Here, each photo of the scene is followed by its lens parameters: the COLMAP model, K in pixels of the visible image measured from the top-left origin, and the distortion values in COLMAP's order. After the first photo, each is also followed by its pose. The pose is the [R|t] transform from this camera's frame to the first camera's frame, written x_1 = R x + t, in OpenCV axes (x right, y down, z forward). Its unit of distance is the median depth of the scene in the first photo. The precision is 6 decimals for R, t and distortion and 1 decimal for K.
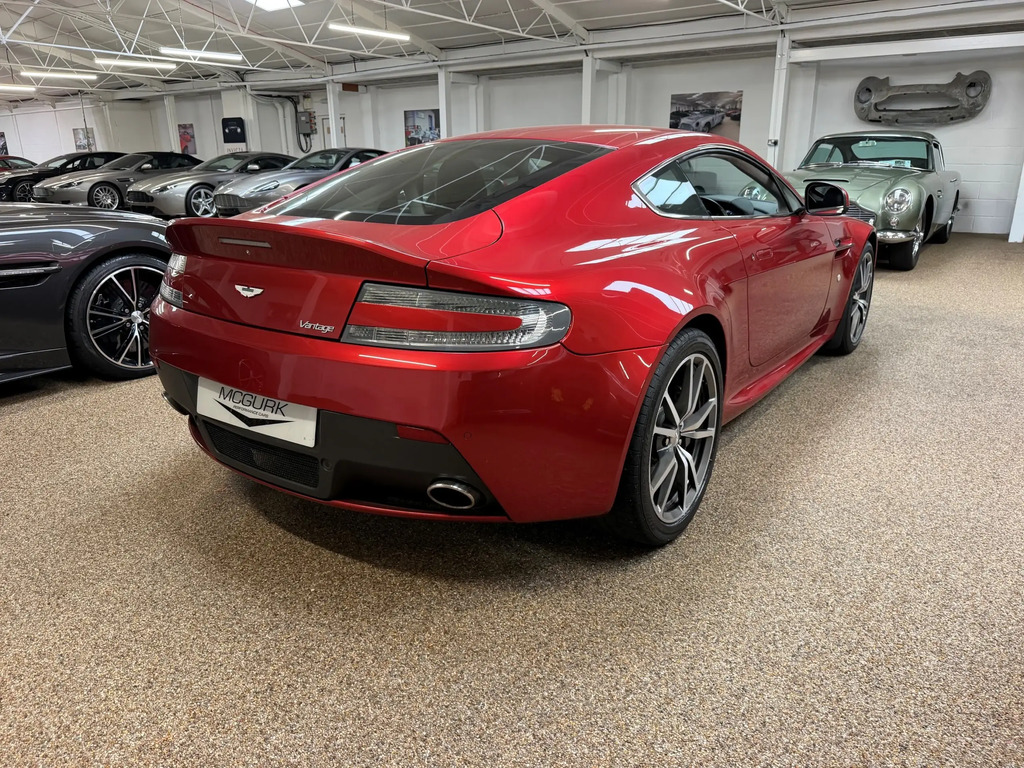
lens RADIAL K [[703.1, 0, 512.0], [0, 703.1, 384.0], [0, 0, 1]] dist [-0.002847, 0.001373]
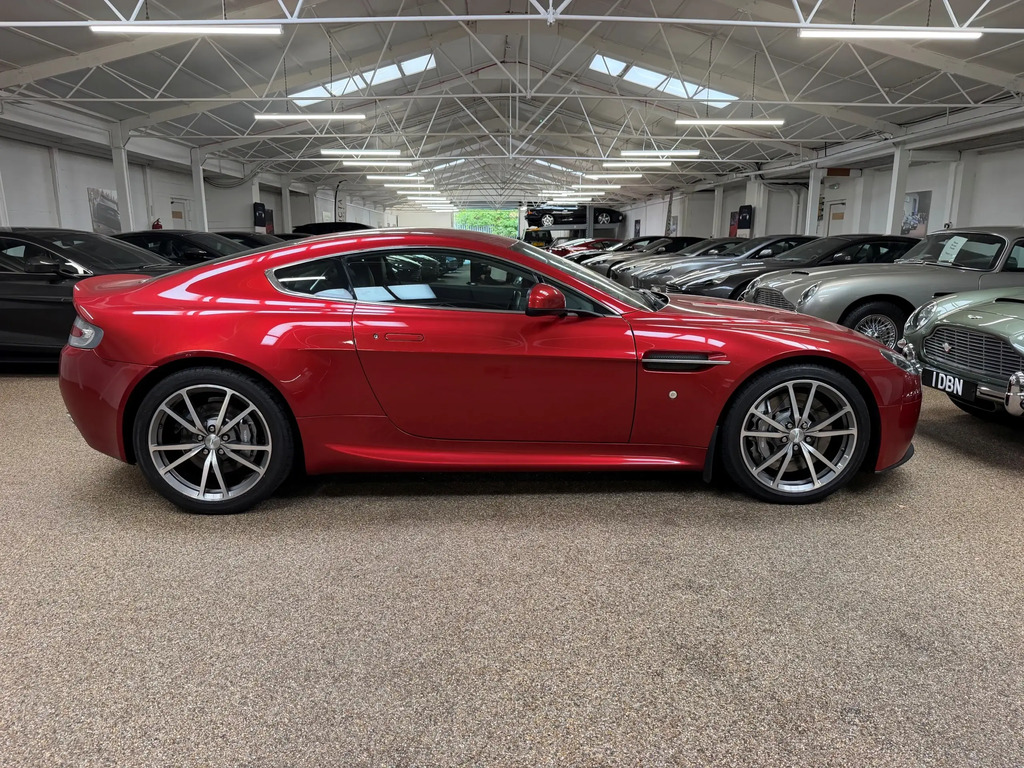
lens RADIAL K [[703.1, 0, 512.0], [0, 703.1, 384.0], [0, 0, 1]] dist [-0.002847, 0.001373]
pose [[0.609487, 0.169911, -0.774375, 0.286220], [-0.248253, 0.968544, 0.017124, -0.053556], [0.752925, 0.181804, 0.632496, 0.122409]]
